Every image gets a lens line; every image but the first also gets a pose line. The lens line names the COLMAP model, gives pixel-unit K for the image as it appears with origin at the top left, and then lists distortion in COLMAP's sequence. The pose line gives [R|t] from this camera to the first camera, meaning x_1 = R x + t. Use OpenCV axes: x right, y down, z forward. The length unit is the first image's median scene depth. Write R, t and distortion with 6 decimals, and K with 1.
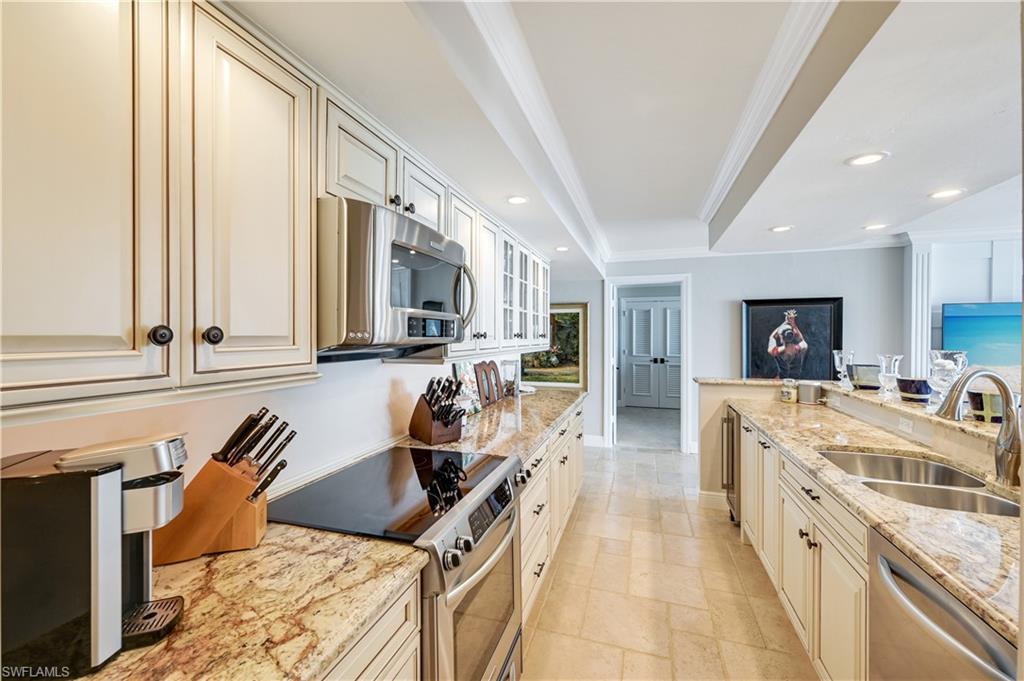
lens RADIAL K [[417.2, 0, 512.0], [0, 417.2, 340.5], [0, 0, 1]] dist [0.017991, 0.000051]
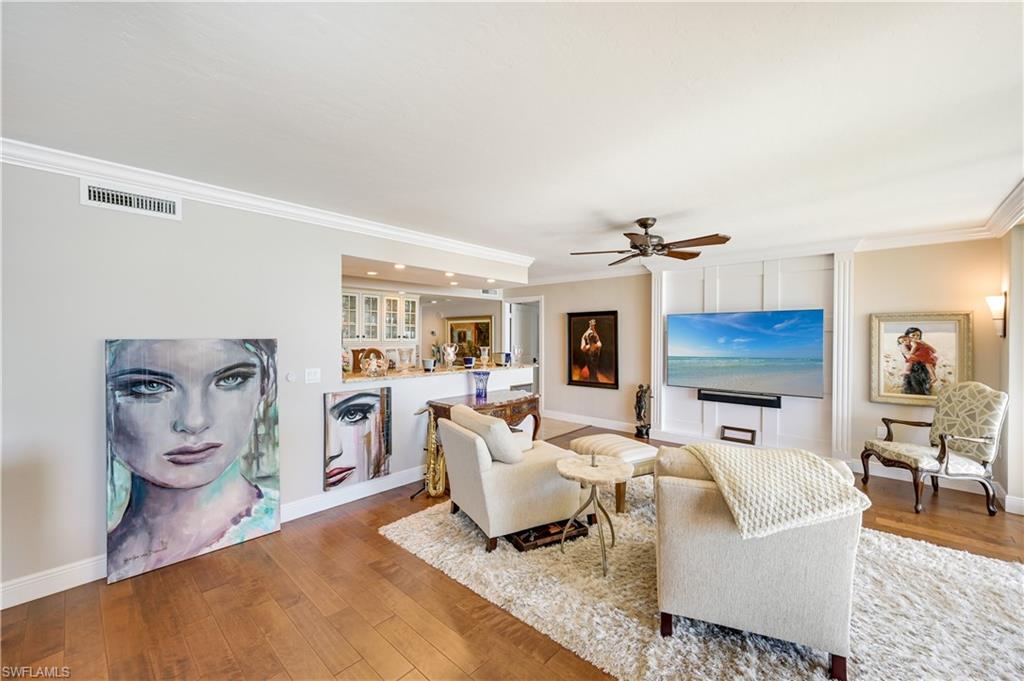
lens RADIAL K [[406.3, 0, 513.2], [0, 406.3, 337.7], [0, 0, 1]] dist [-0.000549, -0.000048]
pose [[0.907449, 0.003534, -0.420147, 1.076737], [-0.007773, 0.999935, -0.008378, 0.002877], [0.420089, 0.010868, 0.907418, -0.399582]]
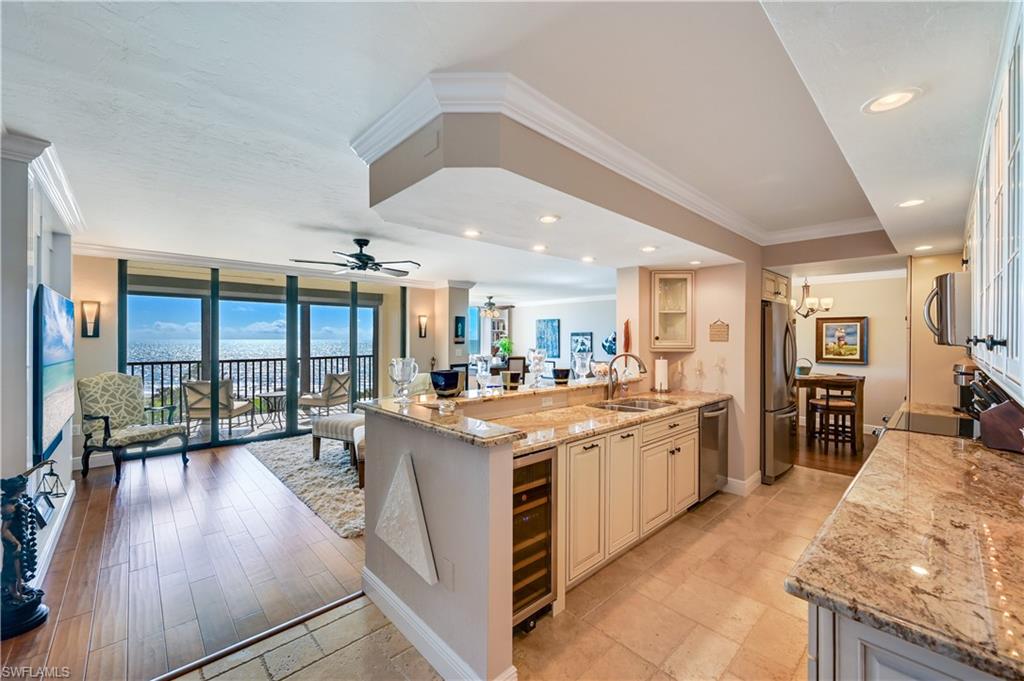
lens RADIAL K [[406.3, 0, 513.2], [0, 406.3, 337.7], [0, 0, 1]] dist [-0.000549, -0.000048]
pose [[-0.872041, -0.004481, 0.489412, 0.176938], [0.002727, 0.999898, 0.014015, -0.019240], [-0.489424, 0.013556, -0.871940, 1.123578]]
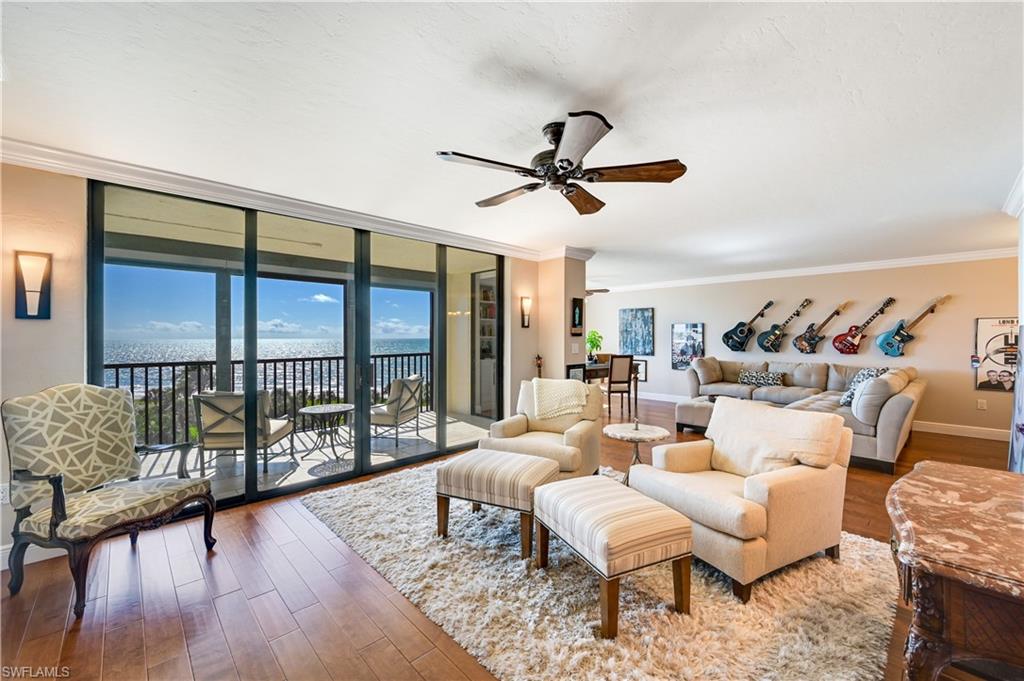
lens RADIAL K [[408.0, 0, 514.0], [0, 408.0, 335.0], [0, 0, 1]] dist [-0.000587, 0.000139]
pose [[-0.877745, -0.000724, 0.479127, 0.776391], [0.005353, 0.999922, 0.011317, 0.010648], [-0.479097, 0.012498, -0.877673, 0.924178]]
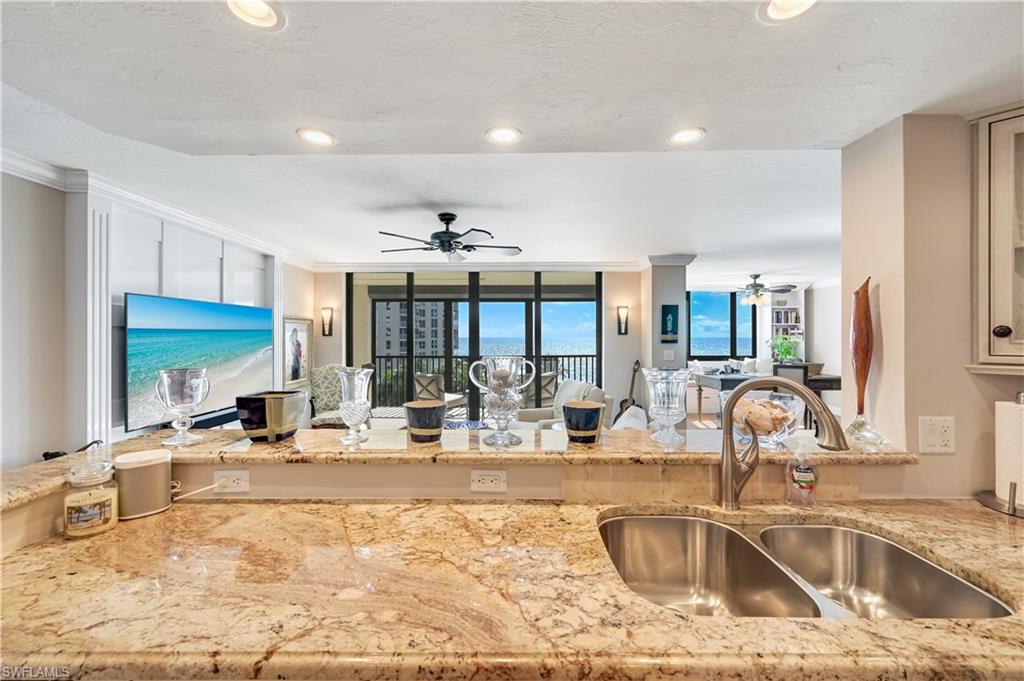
lens RADIAL K [[408.0, 0, 514.0], [0, 408.0, 335.0], [0, 0, 1]] dist [-0.000587, 0.000139]
pose [[-0.296950, -0.000479, 0.954893, 0.173659], [0.016063, 0.999856, 0.005497, -0.009191], [-0.954758, 0.016971, -0.296899, 0.565570]]
